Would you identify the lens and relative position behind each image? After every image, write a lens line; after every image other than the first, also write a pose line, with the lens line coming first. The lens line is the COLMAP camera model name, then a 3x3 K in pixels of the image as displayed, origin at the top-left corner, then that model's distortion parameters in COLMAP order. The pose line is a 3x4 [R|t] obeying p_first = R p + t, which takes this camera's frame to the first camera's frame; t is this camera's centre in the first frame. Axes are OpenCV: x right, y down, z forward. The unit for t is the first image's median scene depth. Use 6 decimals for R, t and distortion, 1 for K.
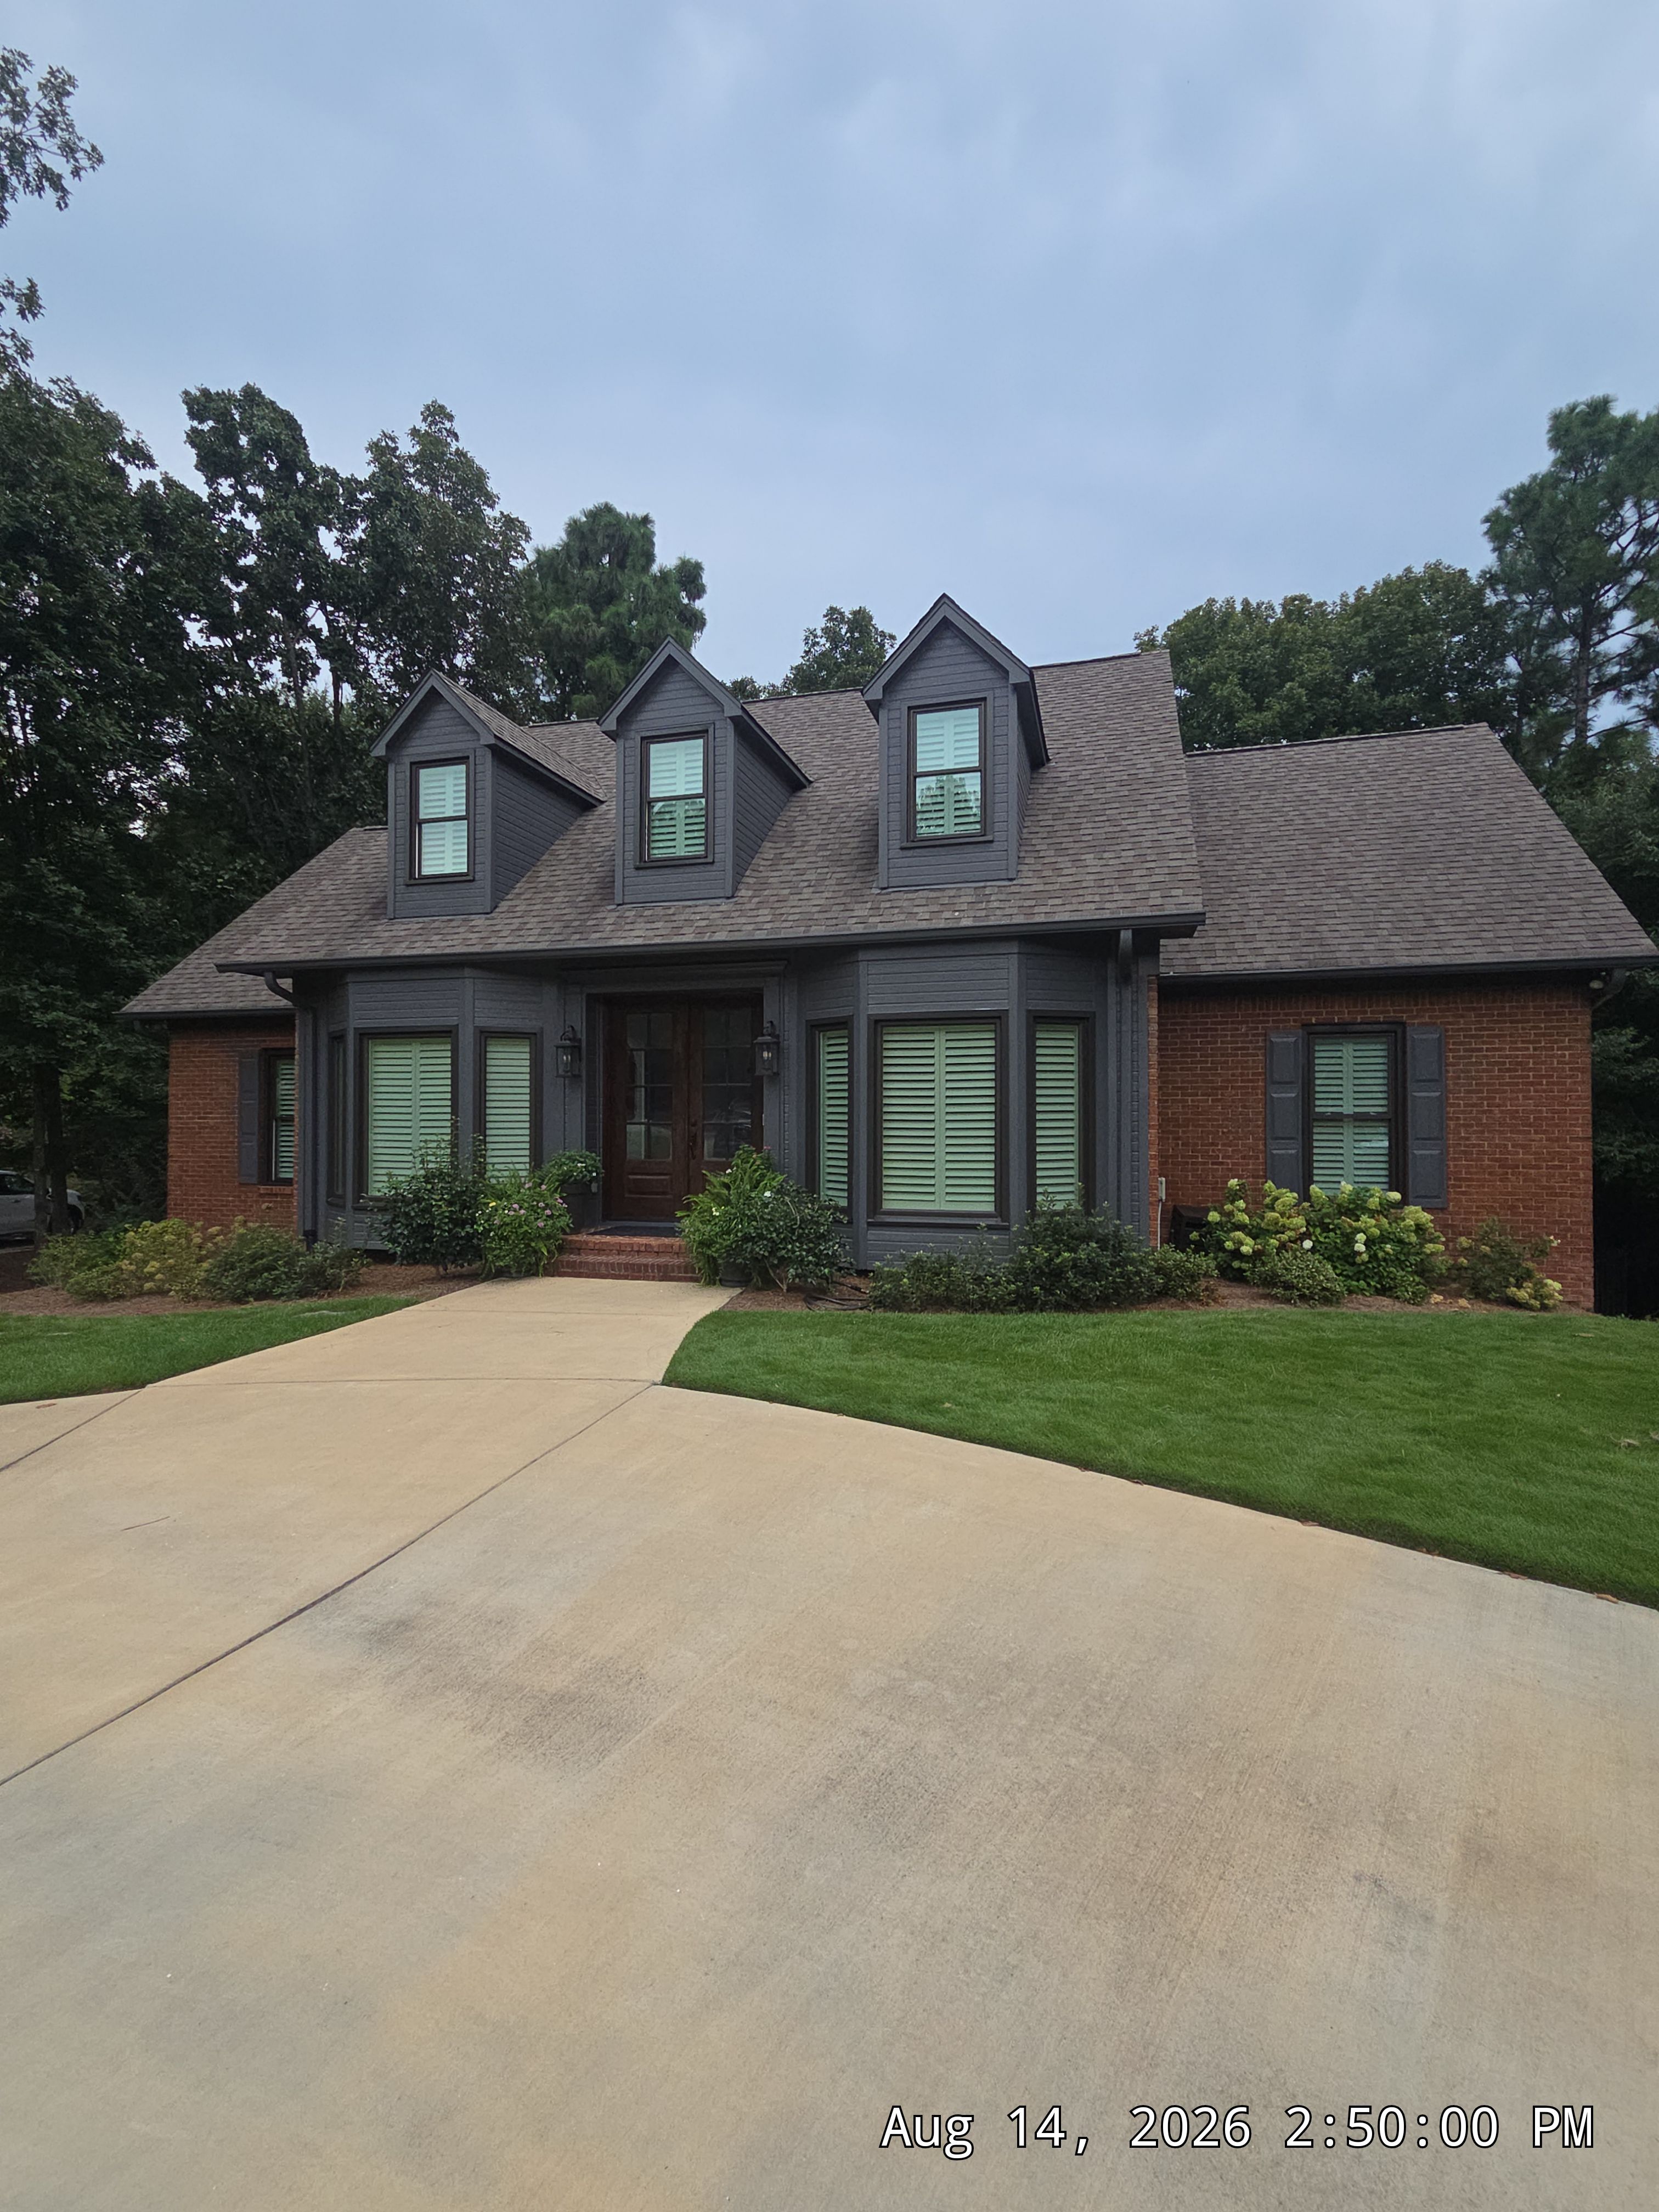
lens RADIAL K [[1023.4, 0, 824.5], [0, 1023.4, 1107.1], [0, 0, 1]] dist [0.004054, -0.001814]
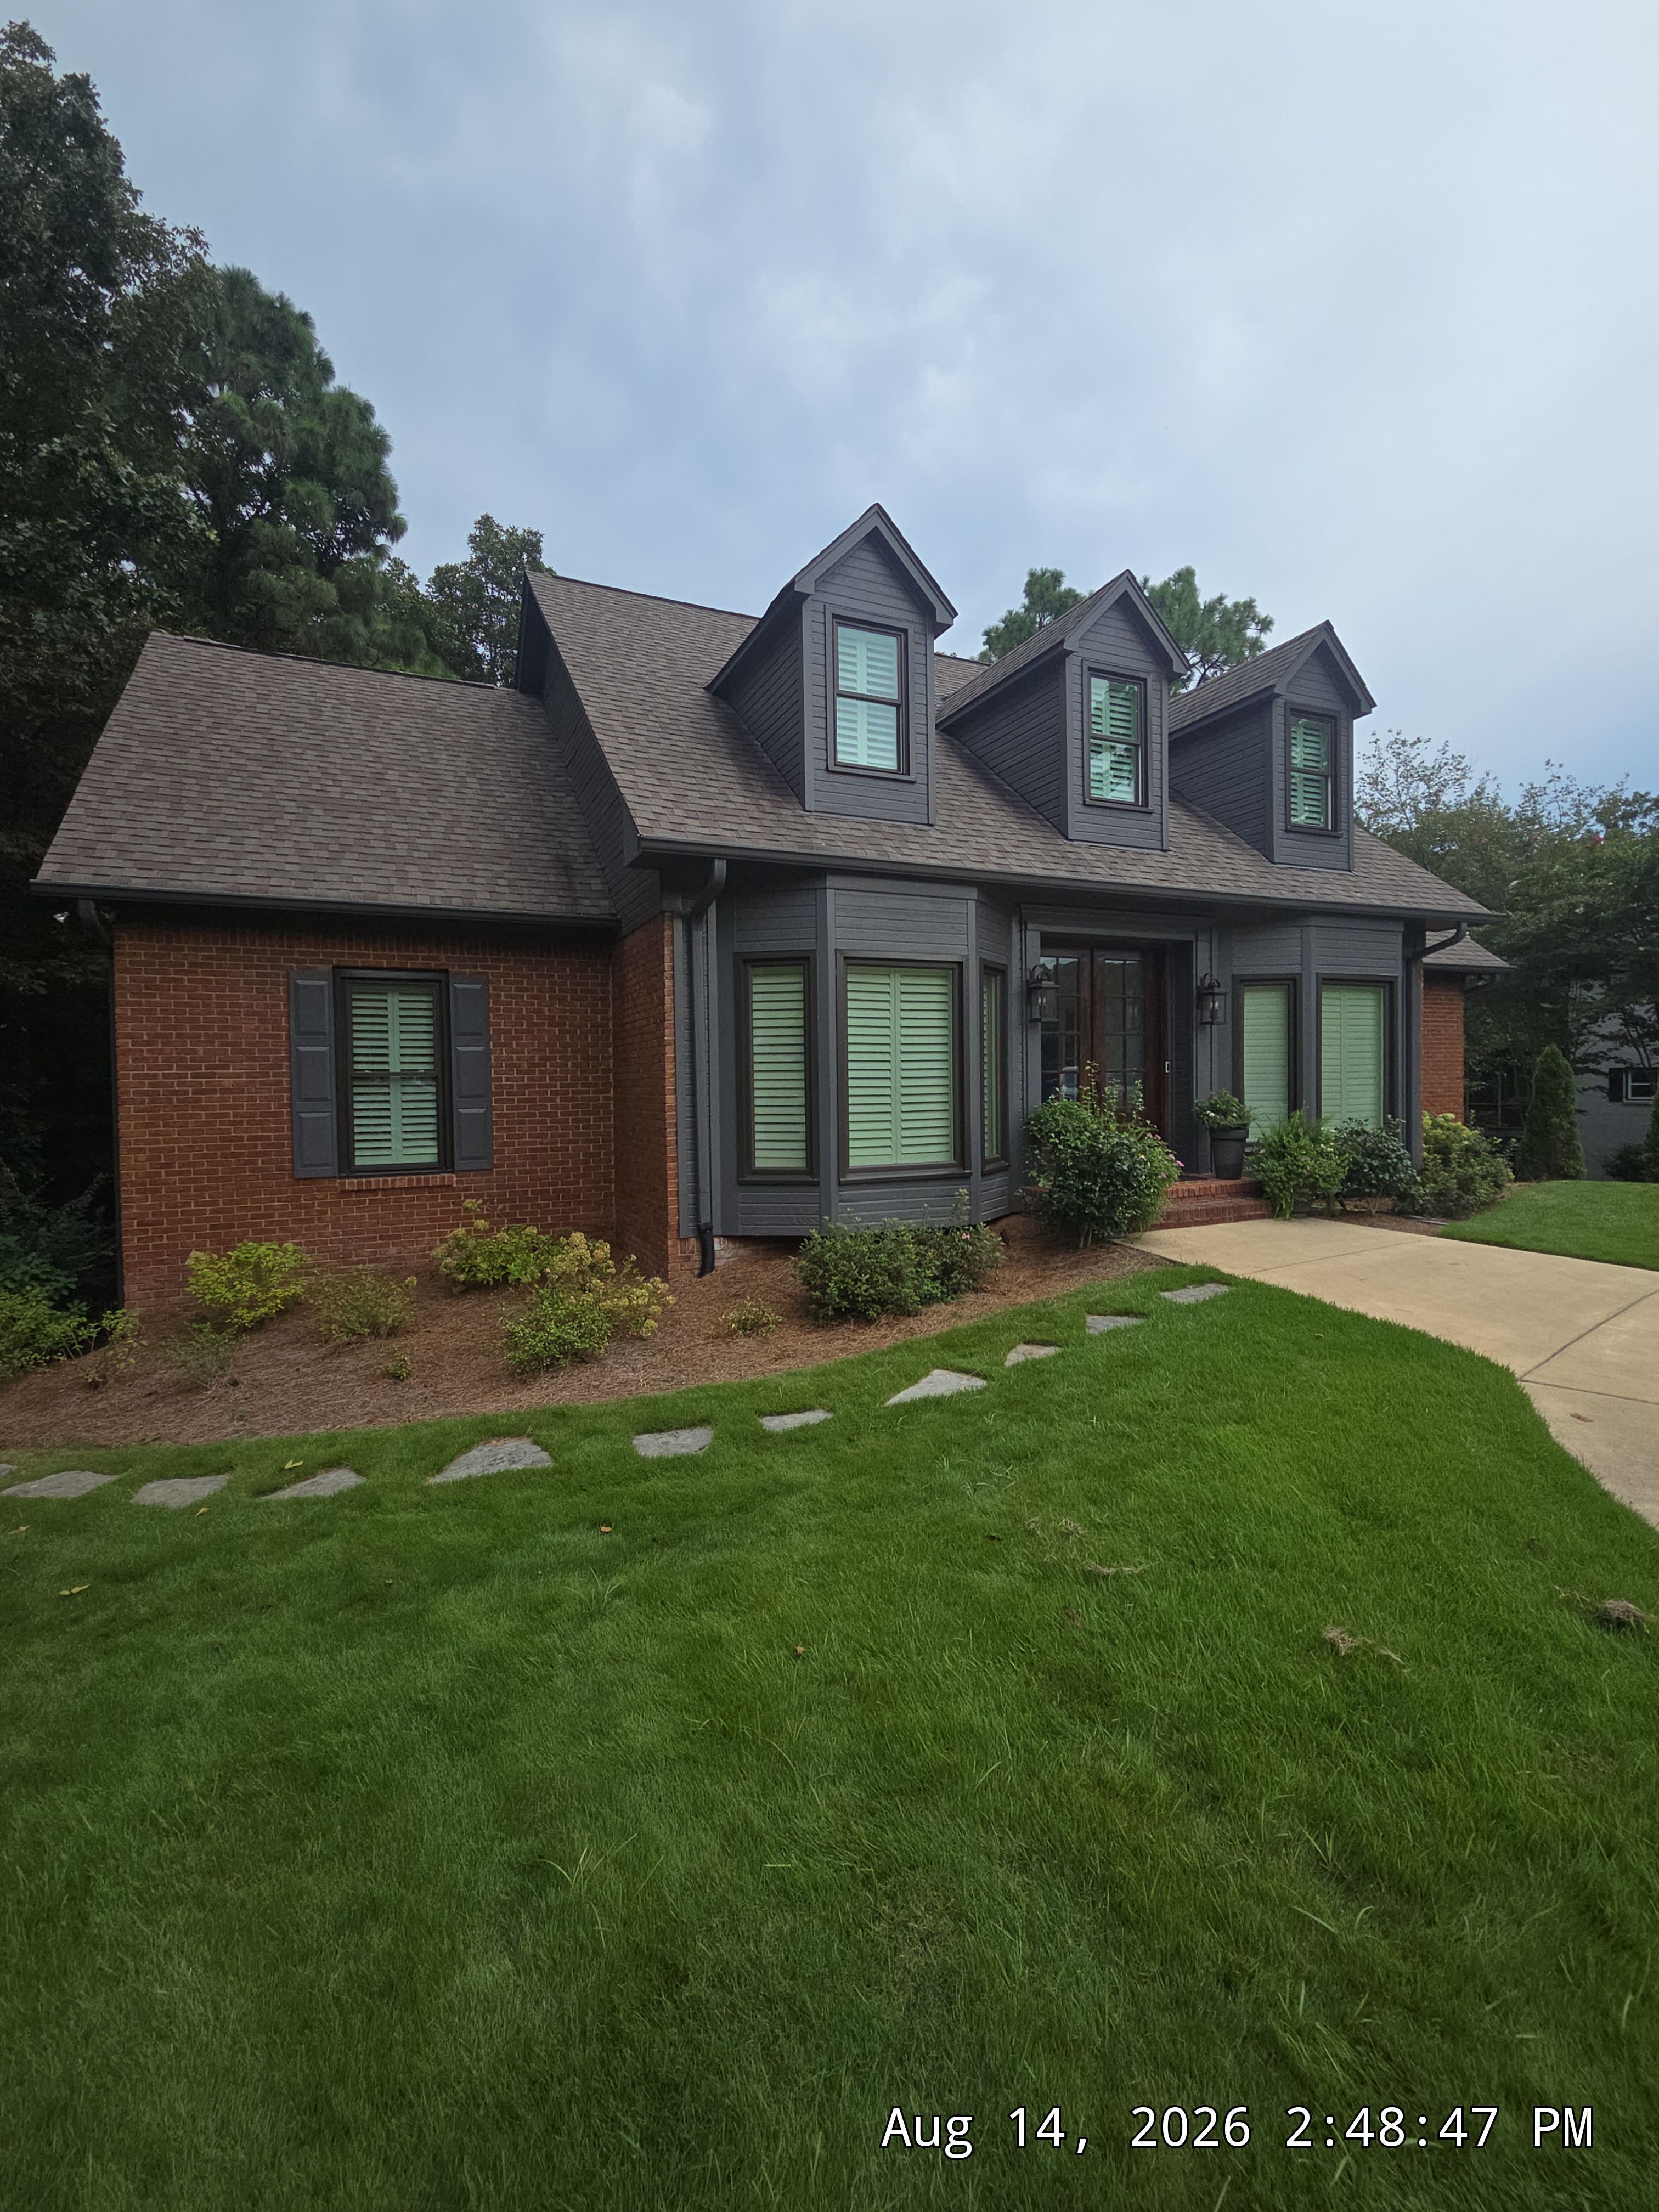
lens RADIAL K [[964.9, 0, 806.2], [0, 964.9, 1096.0], [0, 0, 1]] dist [0.004646, 0.000361]
pose [[0.769746, -0.017608, 0.638108, -0.867866], [0.005242, 0.999760, 0.021264, 0.016339], [-0.638329, -0.013023, 0.769653, 0.421442]]
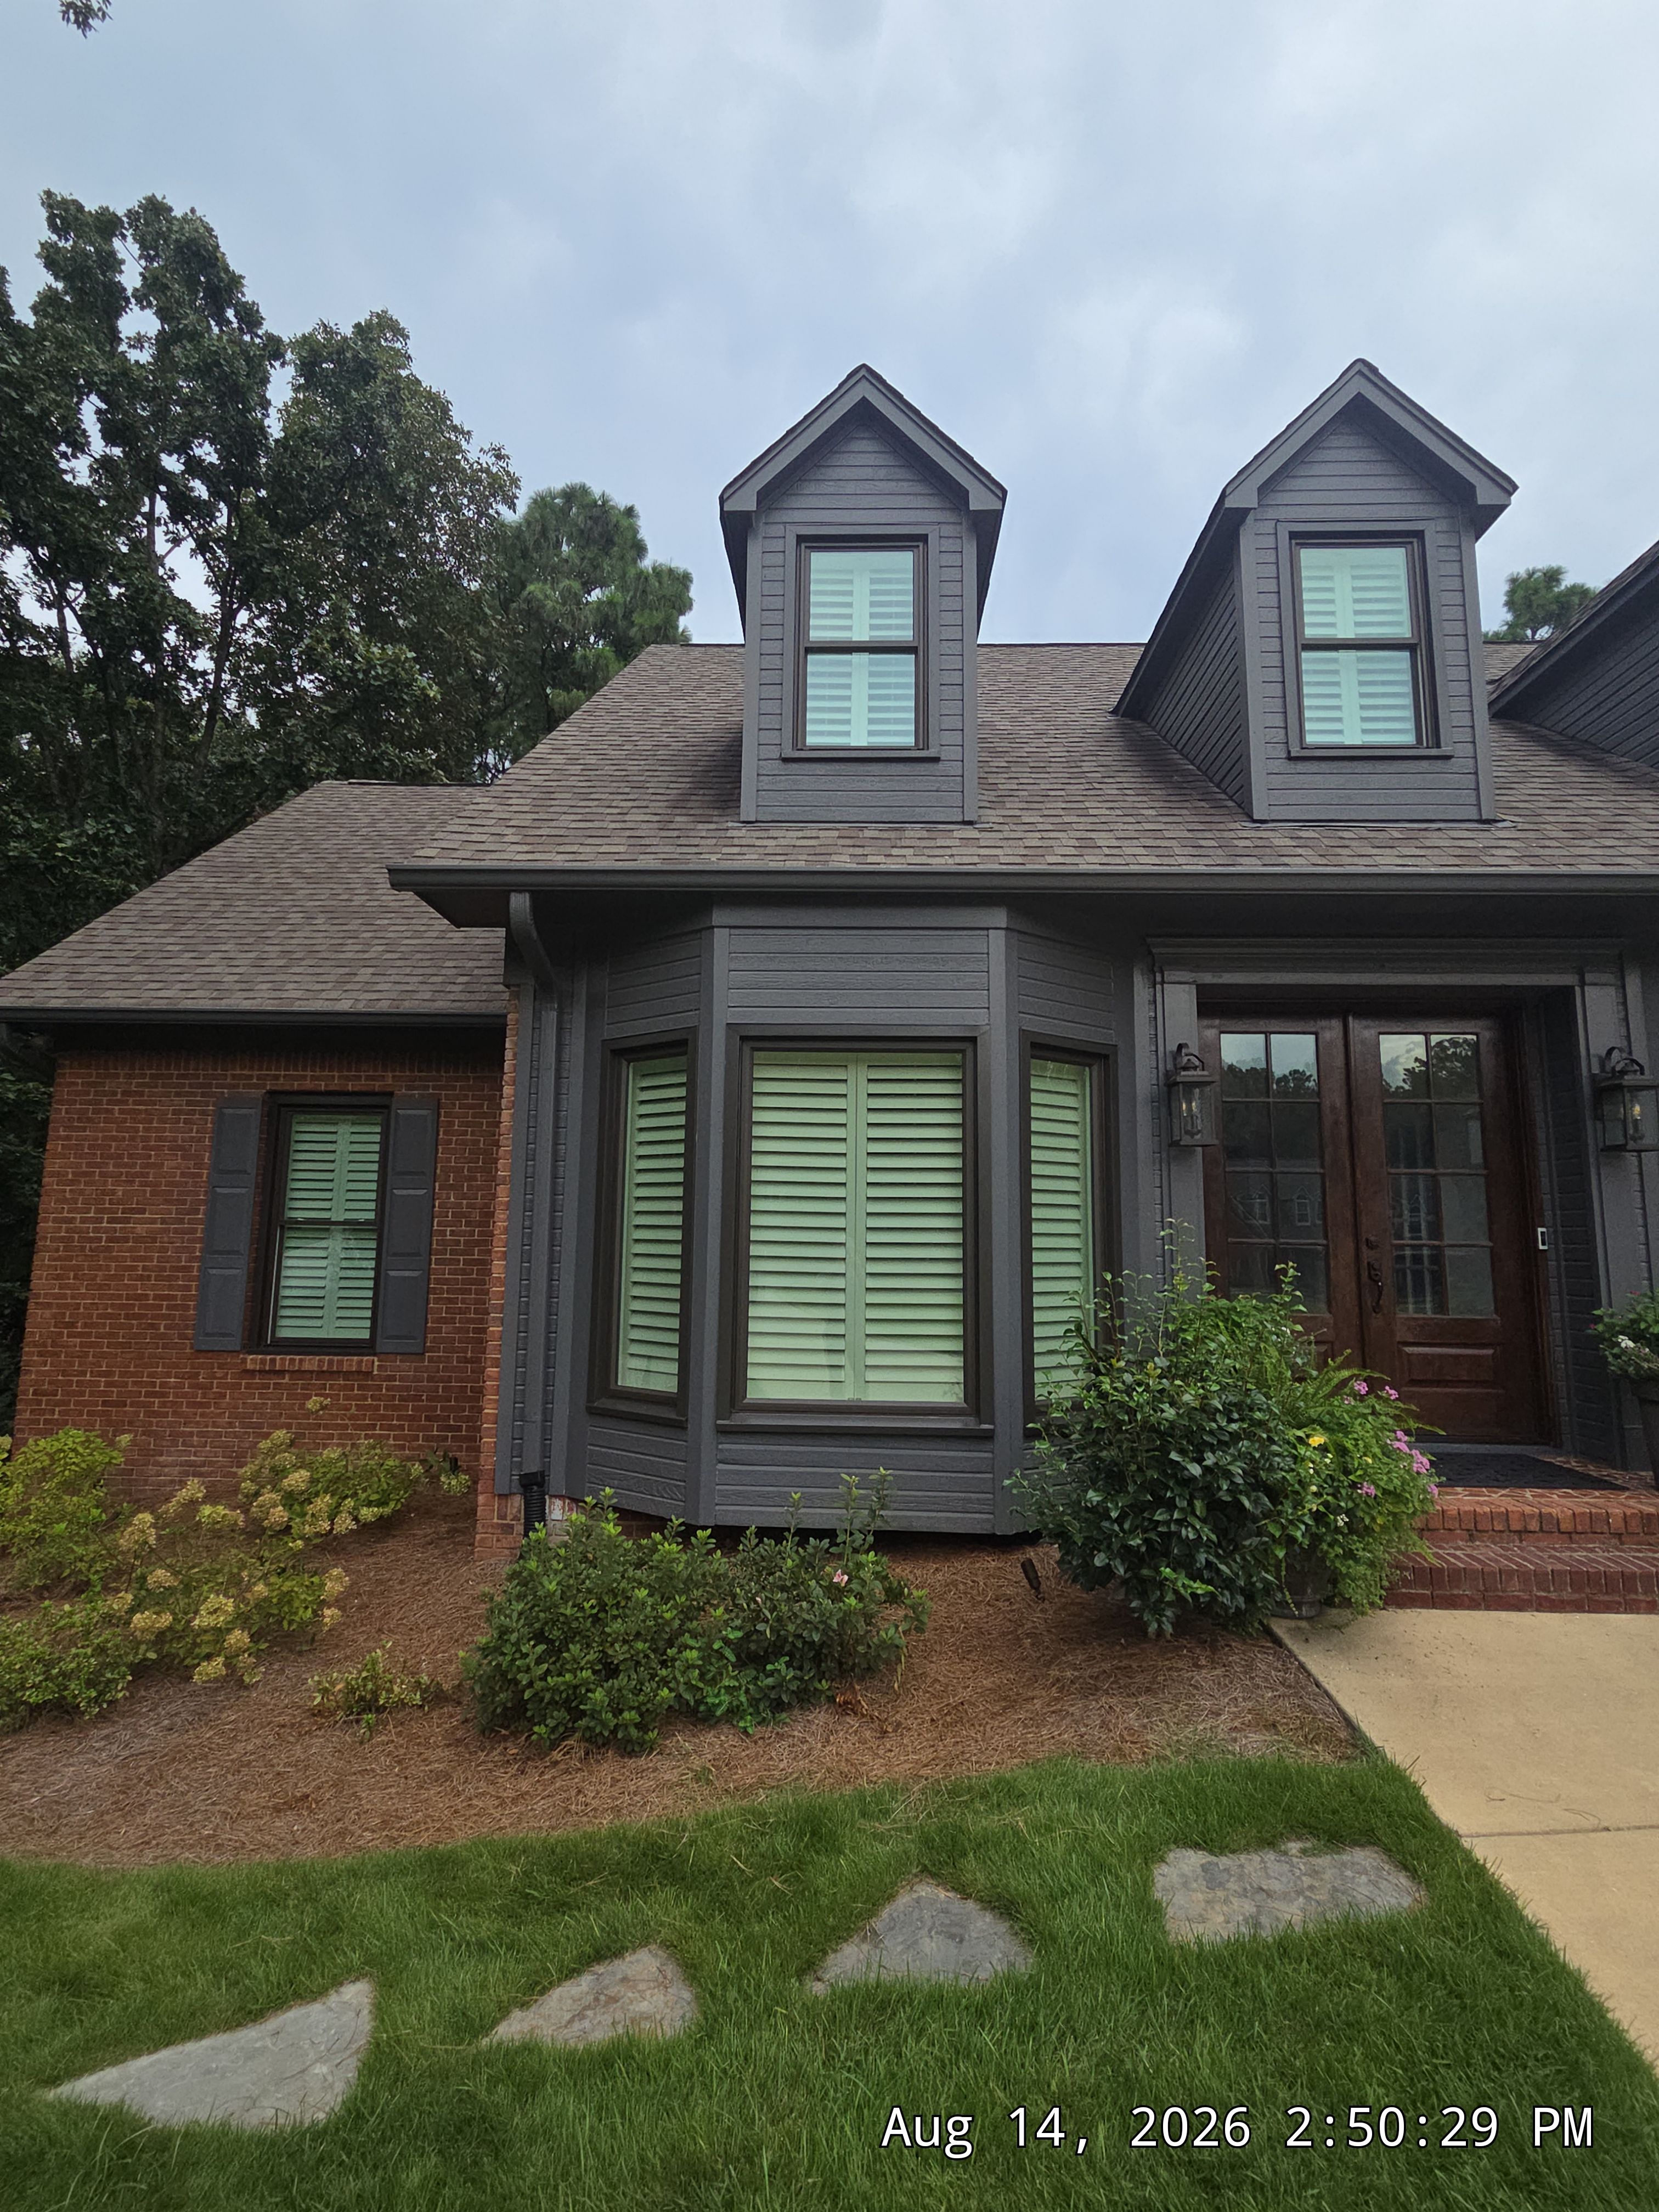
lens RADIAL K [[1023.4, 0, 818.5], [0, 1023.4, 1109.6], [0, 0, 1]] dist [0.004054, -0.001814]
pose [[0.969910, 0.045749, 0.239128, -0.487516], [-0.017596, 0.992790, -0.118565, 0.013484], [-0.242828, 0.110790, 0.963722, 0.510494]]
